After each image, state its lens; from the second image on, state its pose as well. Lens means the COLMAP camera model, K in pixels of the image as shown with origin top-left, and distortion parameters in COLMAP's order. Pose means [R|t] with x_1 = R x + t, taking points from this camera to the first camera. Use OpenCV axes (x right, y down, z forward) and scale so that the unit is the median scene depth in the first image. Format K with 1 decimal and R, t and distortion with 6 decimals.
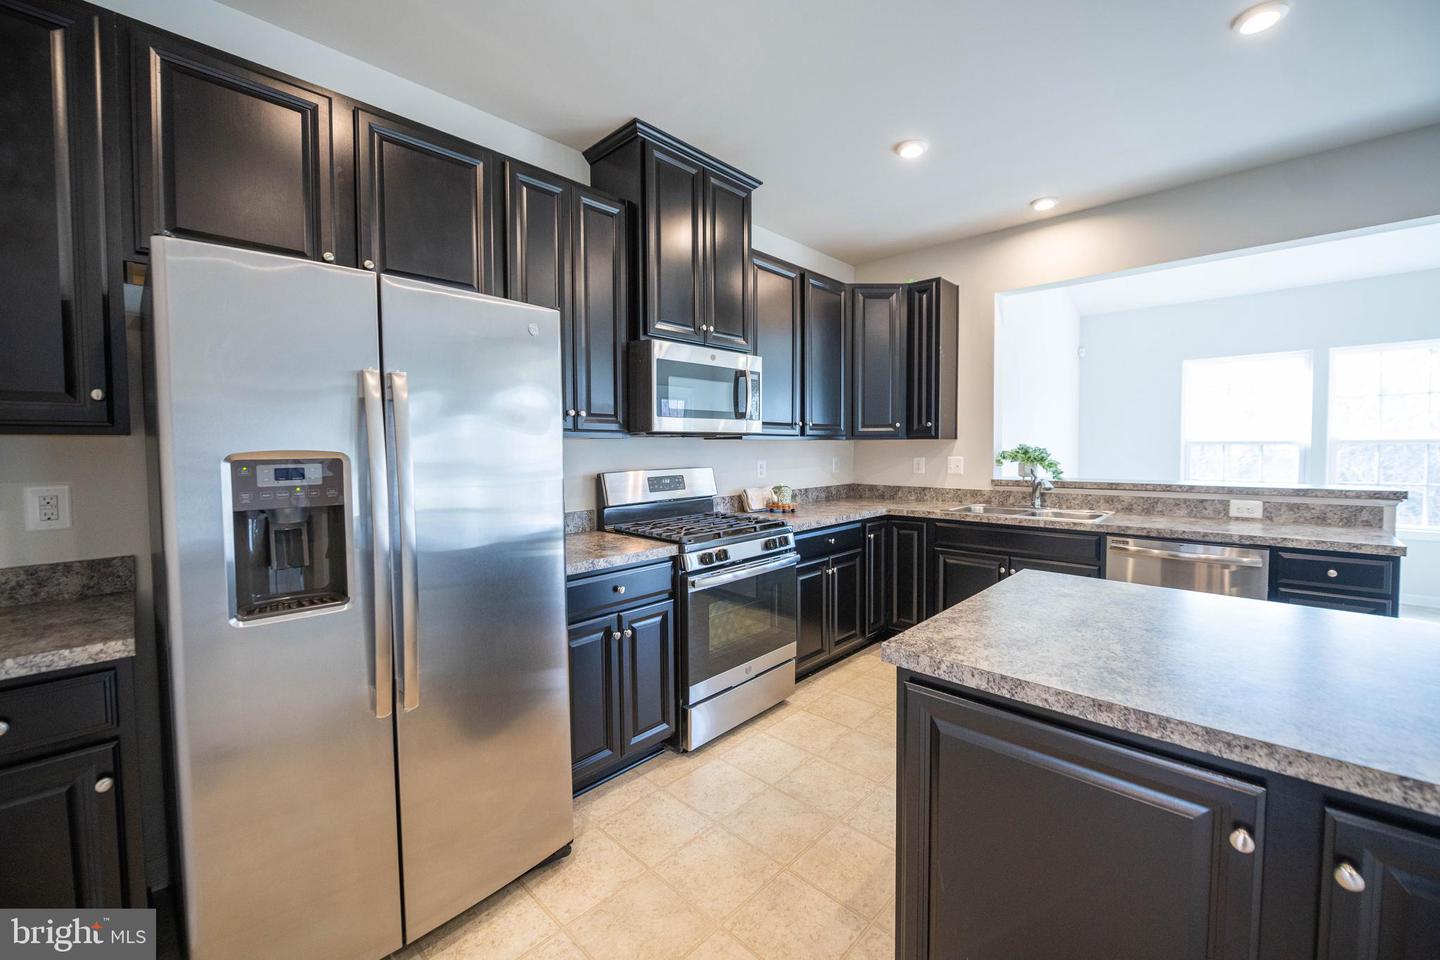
lens RADIAL K [[571.0, 0, 725.4], [0, 571.0, 465.4], [0, 0, 1]] dist [-0.008558, -0.000329]
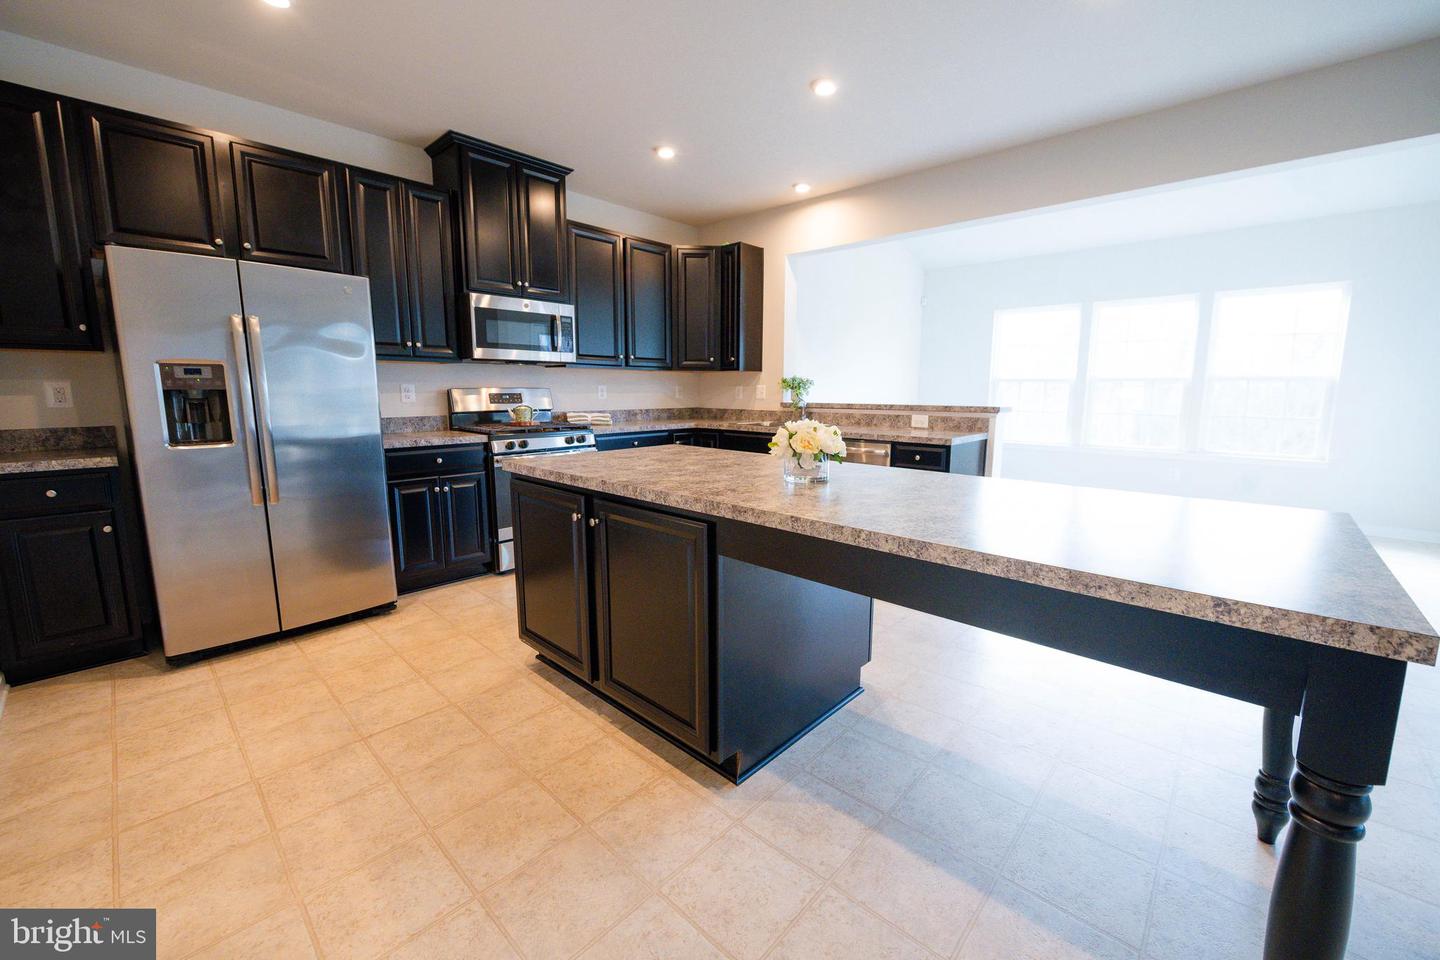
lens RADIAL K [[571.0, 0, 730.8], [0, 571.0, 467.4], [0, 0, 1]] dist [-0.008558, -0.000329]
pose [[0.999655, 0.008869, 0.024704, 0.436092], [-0.011379, 0.994573, 0.103416, 0.051955], [-0.023652, -0.103662, 0.994331, -0.422972]]
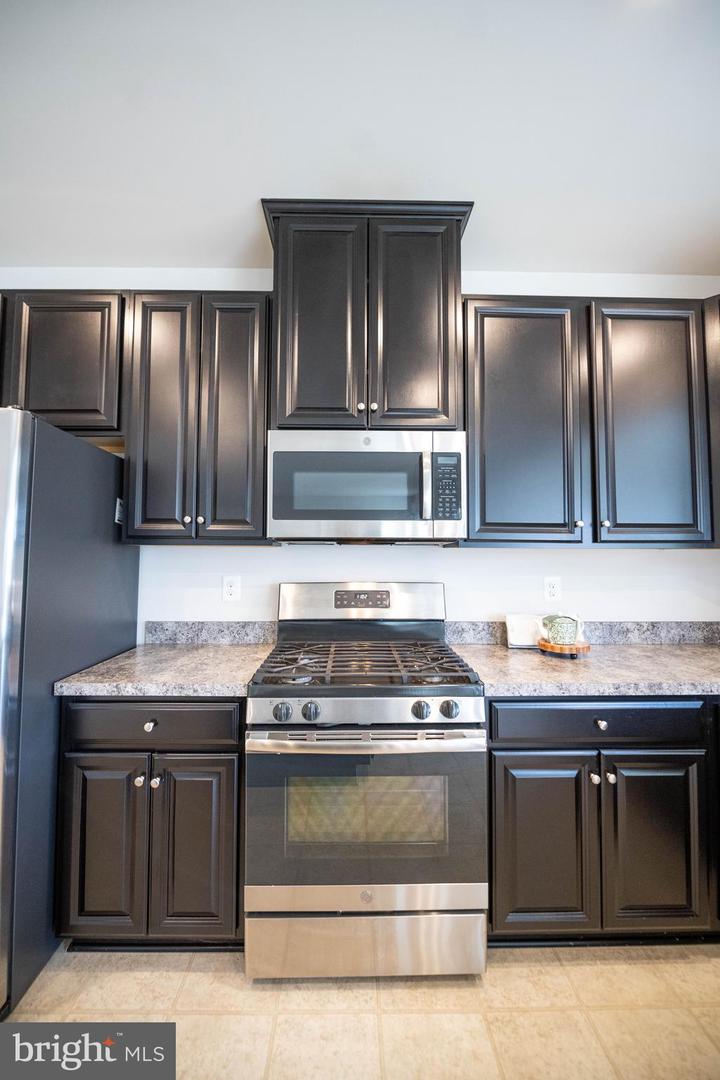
lens RADIAL K [[428.2, 0, 350.6], [0, 428.2, 531.7], [0, 0, 1]] dist [-0.008558, -0.000329]
pose [[0.700863, -0.026735, -0.712795, 0.365588], [-0.034757, 0.996830, -0.071563, -0.024253], [0.712449, 0.074930, 0.697712, 0.577844]]
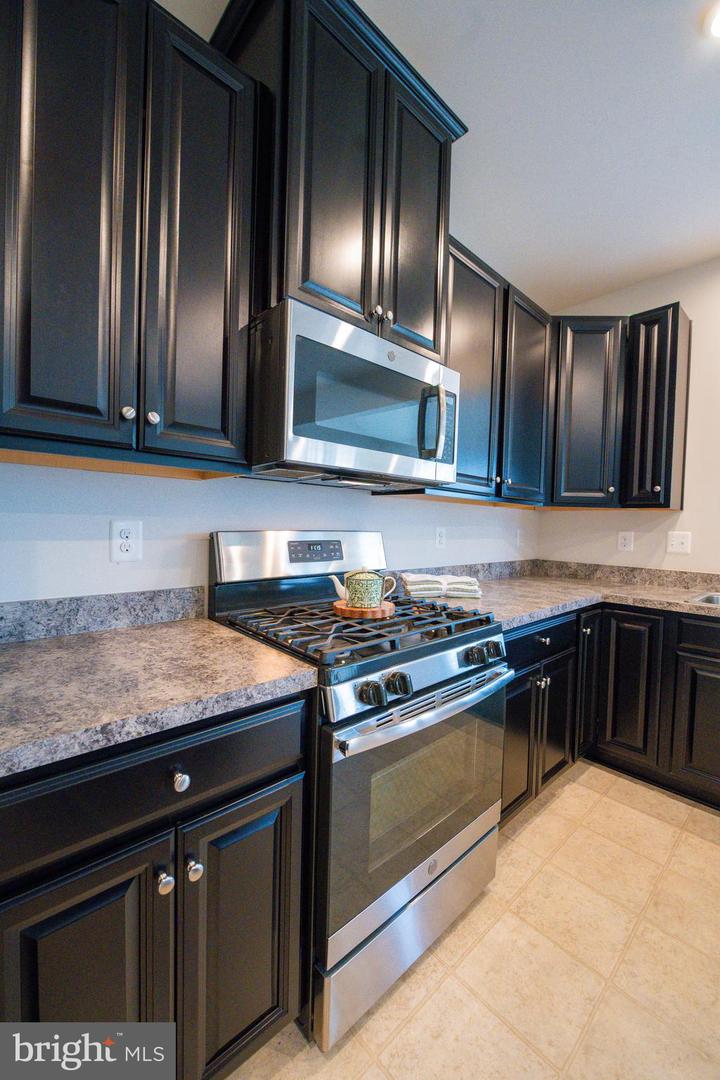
lens RADIAL K [[428.2, 0, 354.9], [0, 428.2, 535.3], [0, 0, 1]] dist [-0.008558, -0.000329]
pose [[0.996748, 0.036225, -0.071986, -0.020146], [-0.036687, 0.999314, -0.005103, 0.014105], [0.071752, 0.007727, 0.997393, 0.513340]]
